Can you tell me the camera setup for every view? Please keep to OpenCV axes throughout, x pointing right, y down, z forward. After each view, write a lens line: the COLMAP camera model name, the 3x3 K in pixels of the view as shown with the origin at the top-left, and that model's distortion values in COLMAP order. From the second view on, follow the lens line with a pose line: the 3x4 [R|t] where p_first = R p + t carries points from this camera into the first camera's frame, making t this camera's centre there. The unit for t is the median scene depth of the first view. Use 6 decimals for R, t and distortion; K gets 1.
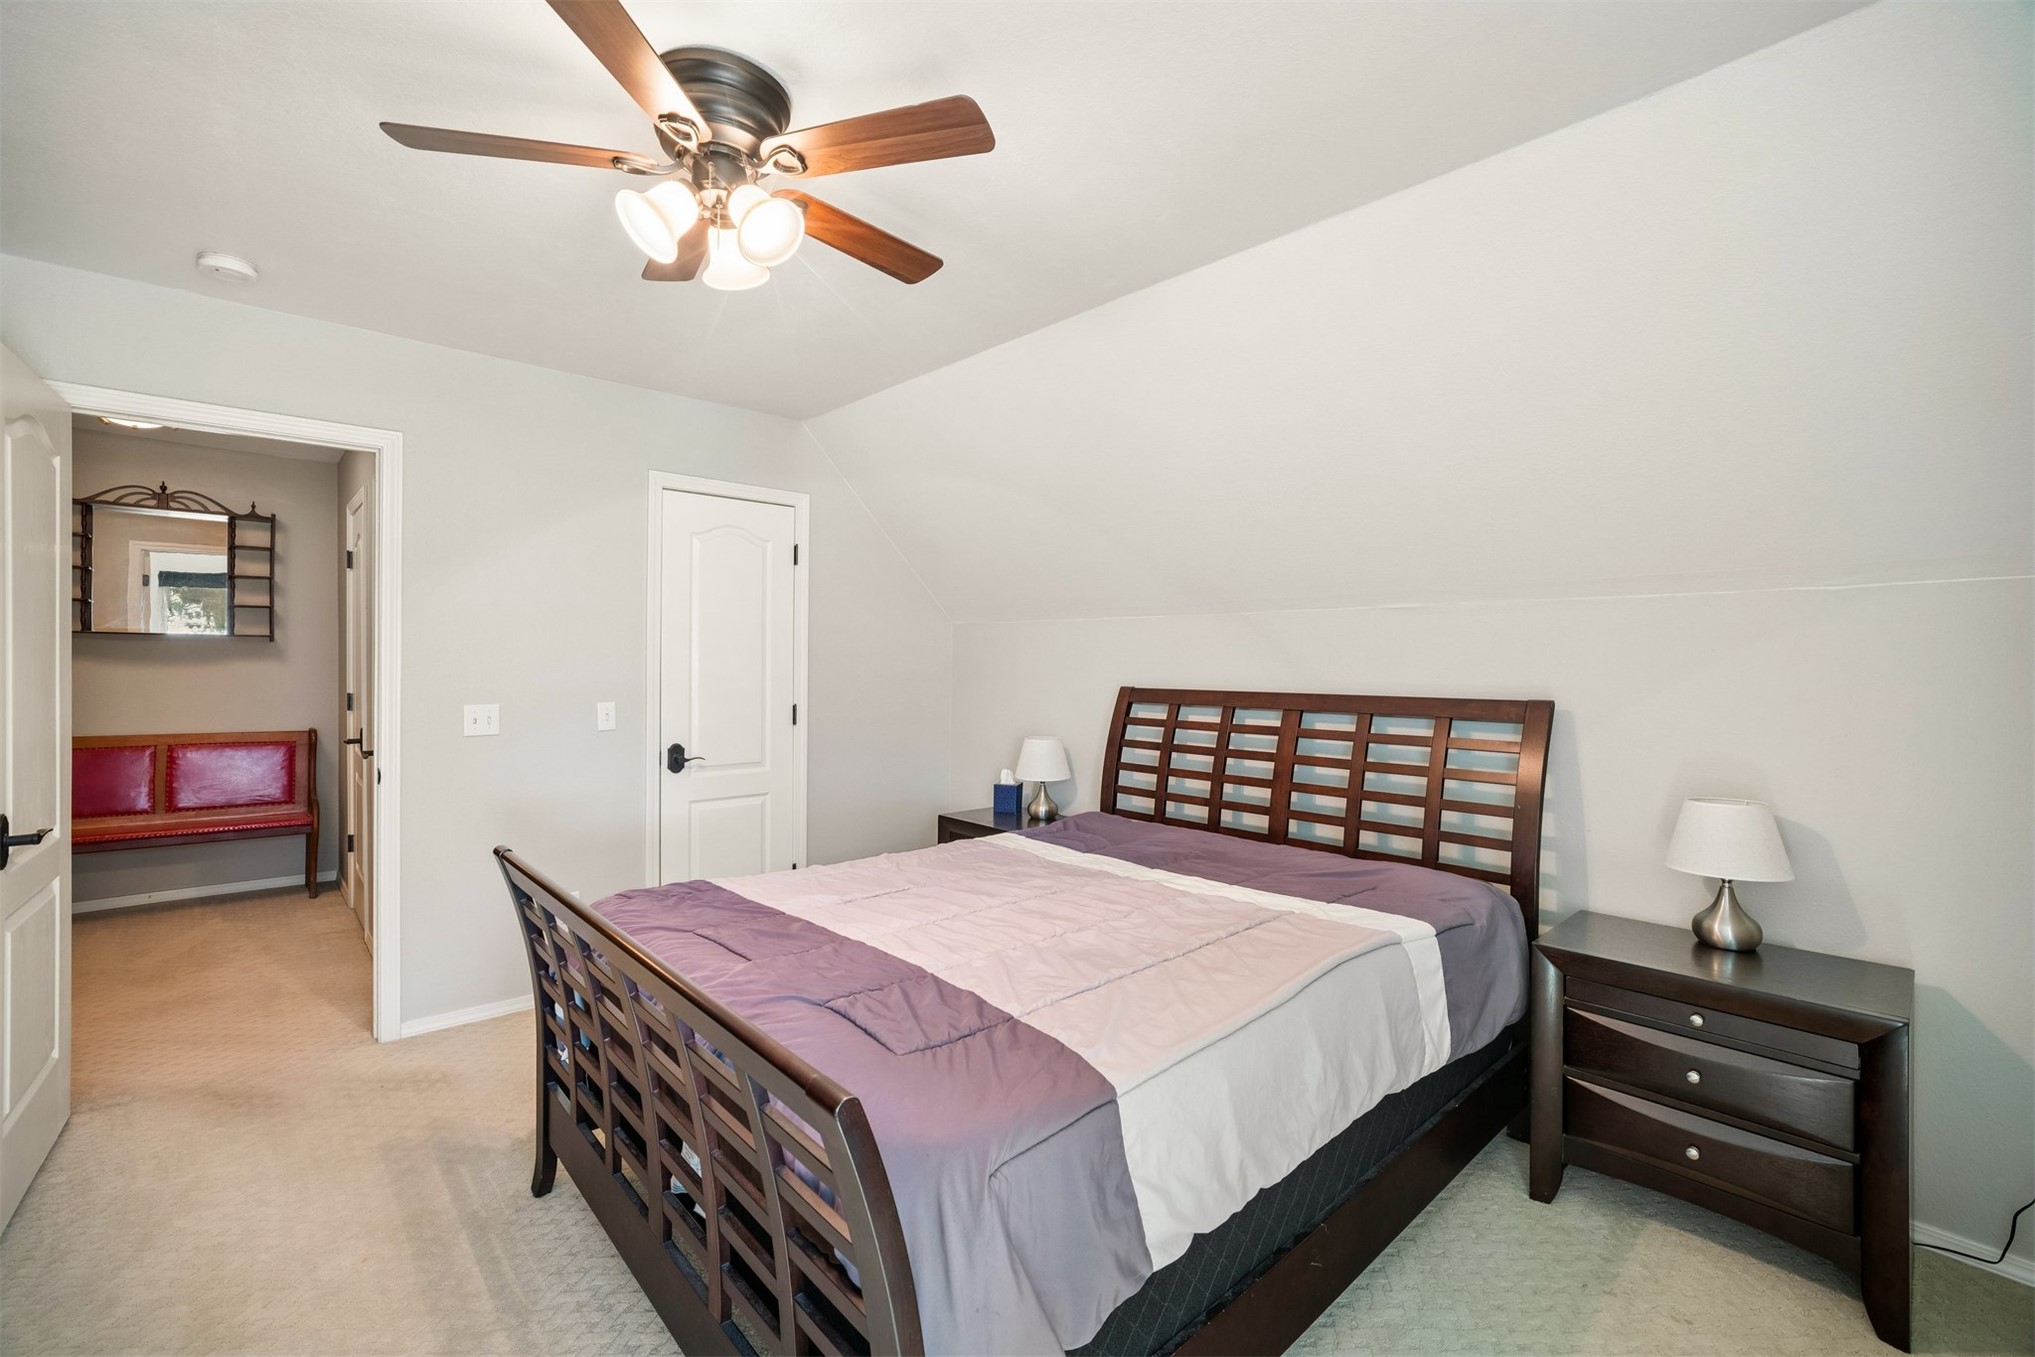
lens RADIAL K [[849.3, 0, 1007.1], [0, 849.3, 670.1], [0, 0, 1]] dist [-0.000318, -0.000051]
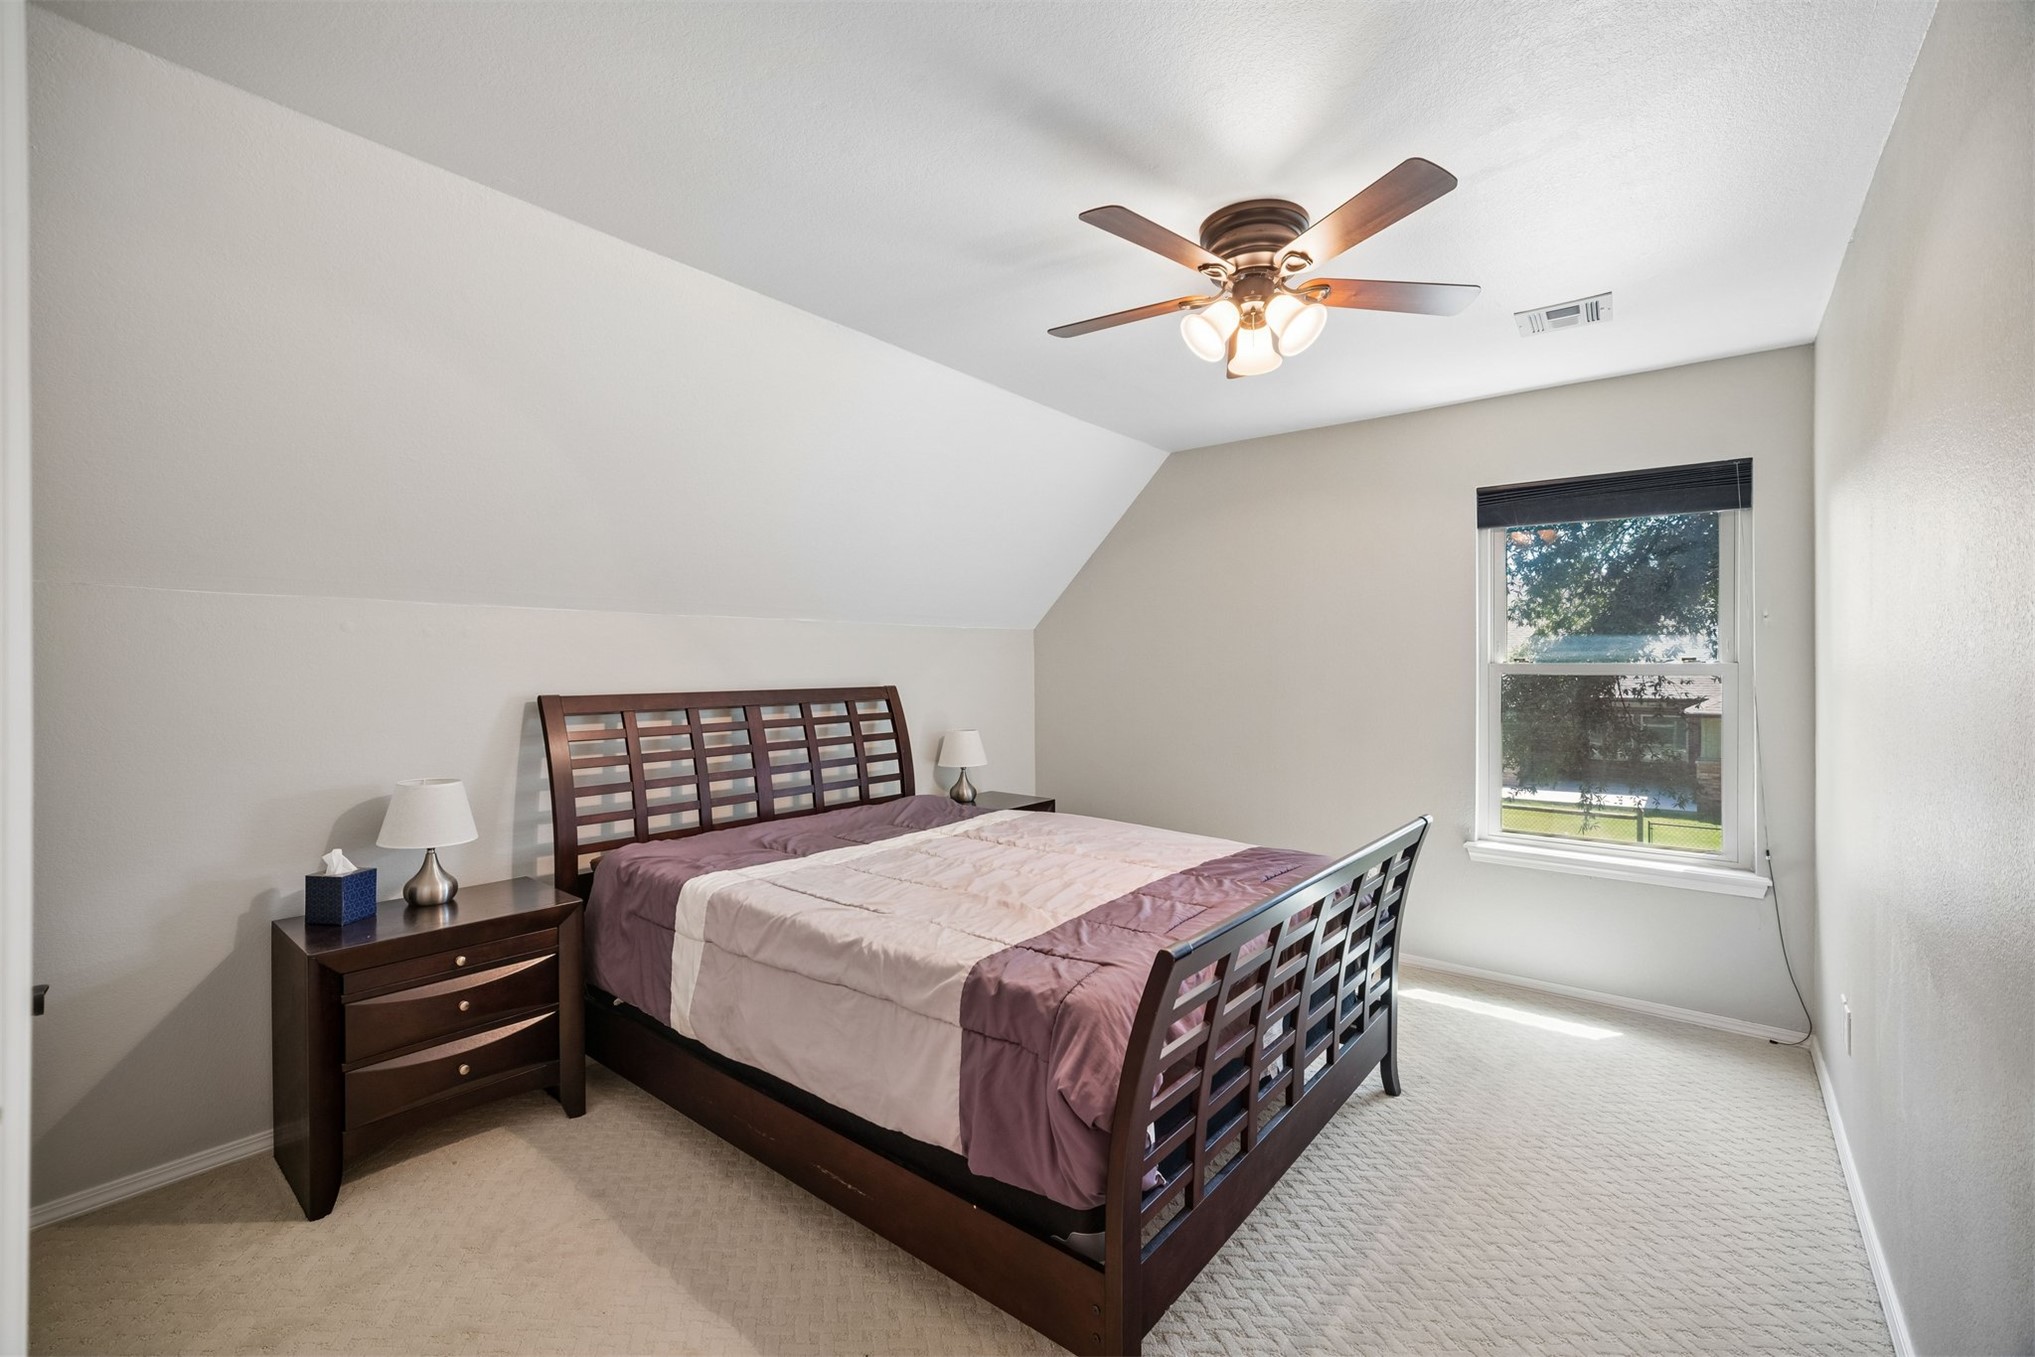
lens RADIAL K [[849.3, 0, 1007.7], [0, 849.3, 665.6], [0, 0, 1]] dist [-0.000318, -0.000051]
pose [[-0.137732, -0.015789, 0.990344, -0.904119], [0.002422, 0.999865, 0.016277, -0.025466], [-0.990467, 0.004640, -0.137675, 0.887087]]
